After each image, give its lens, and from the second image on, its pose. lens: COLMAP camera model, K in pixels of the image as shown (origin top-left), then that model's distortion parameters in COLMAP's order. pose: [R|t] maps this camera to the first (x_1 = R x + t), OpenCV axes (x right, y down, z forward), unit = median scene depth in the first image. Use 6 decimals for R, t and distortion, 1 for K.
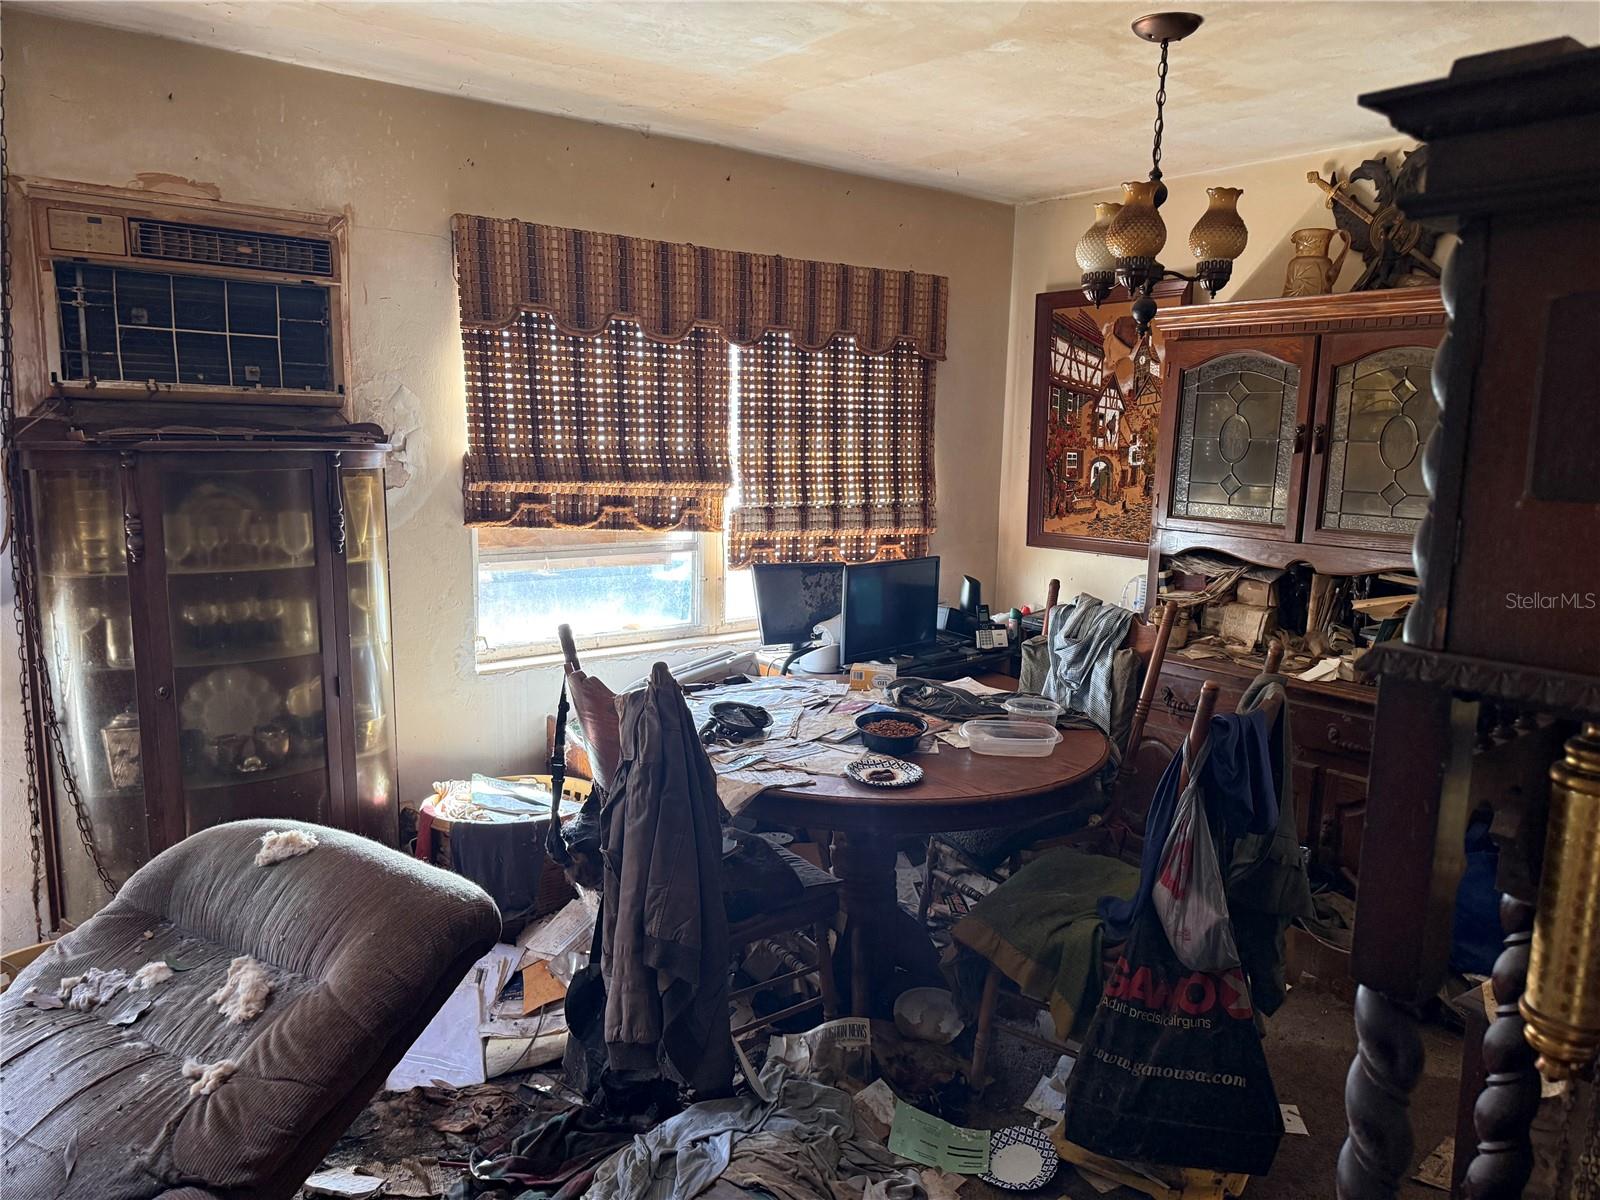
lens RADIAL K [[1118.8, 0, 799.4], [0, 1118.8, 605.0], [0, 0, 1]] dist [0.043454, -0.038402]
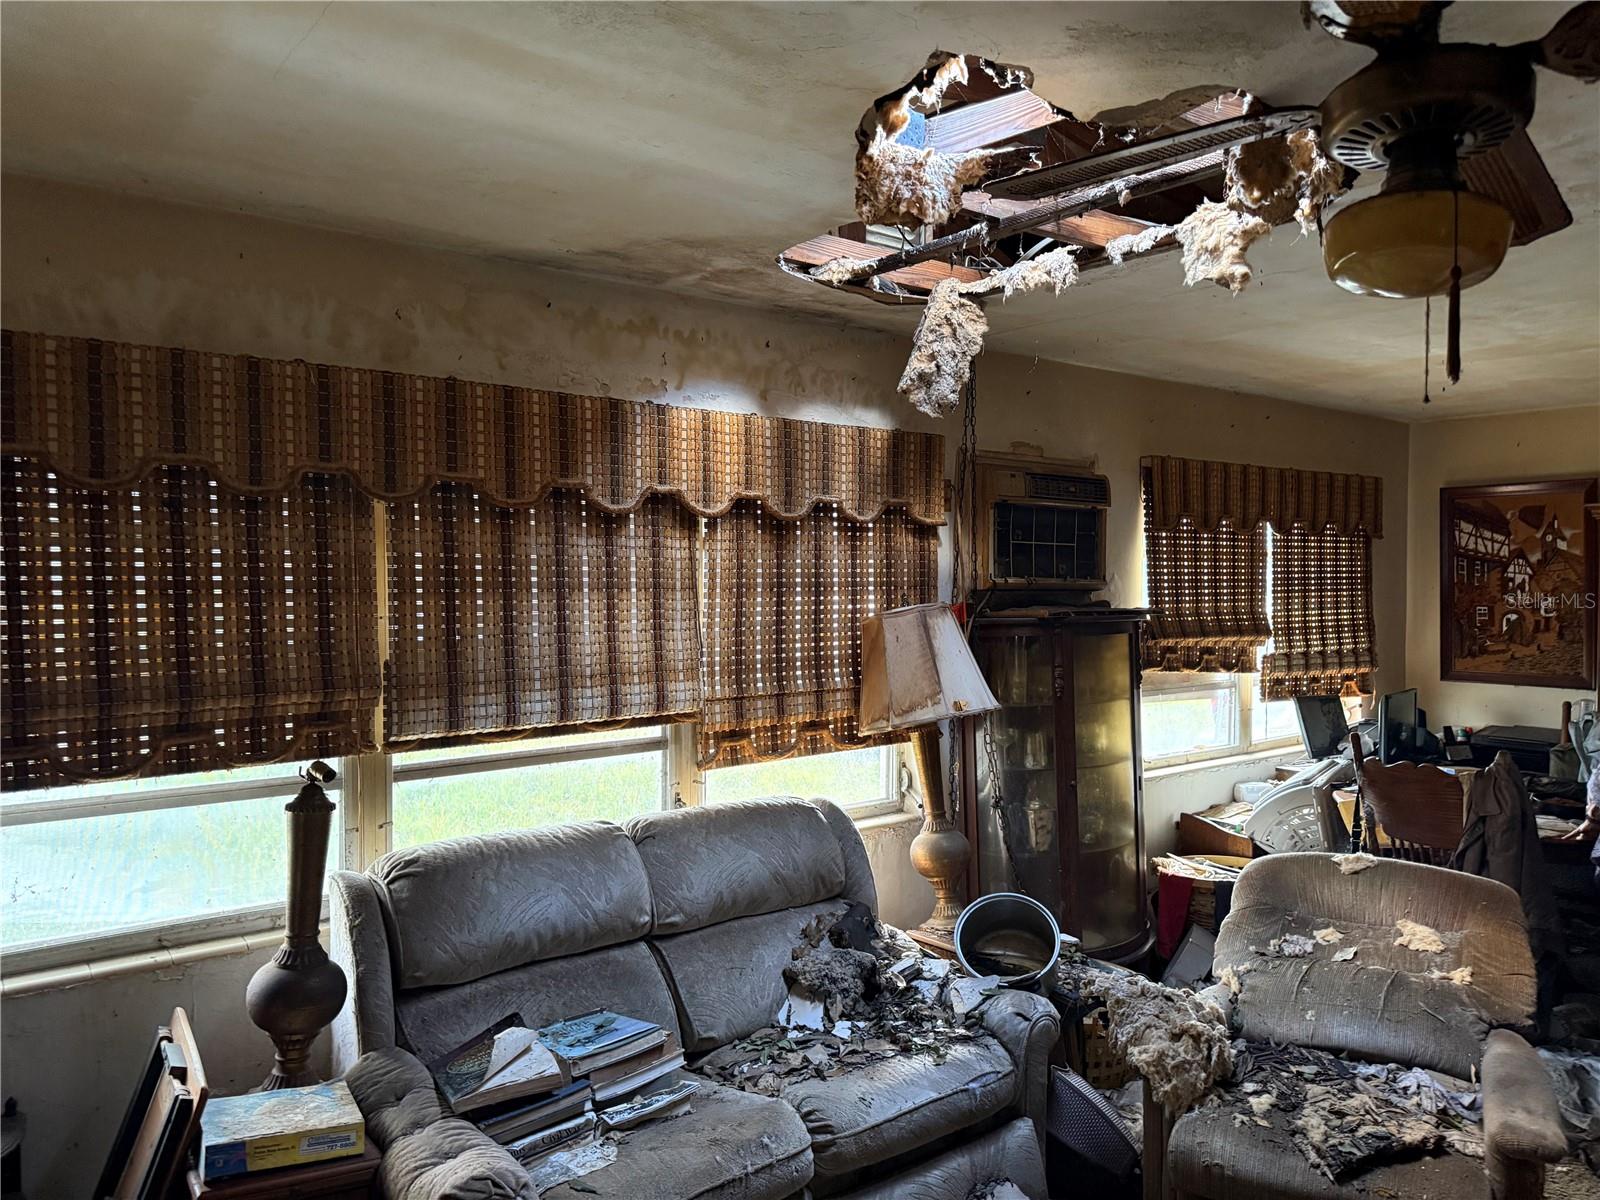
lens RADIAL K [[1118.8, 0, 803.5], [0, 1118.8, 614.8], [0, 0, 1]] dist [0.043454, -0.038402]
pose [[0.999784, -0.020437, 0.003802, -0.716415], [0.020753, 0.991859, -0.125635, 0.026556], [-0.001204, 0.125687, 0.992069, -0.382319]]
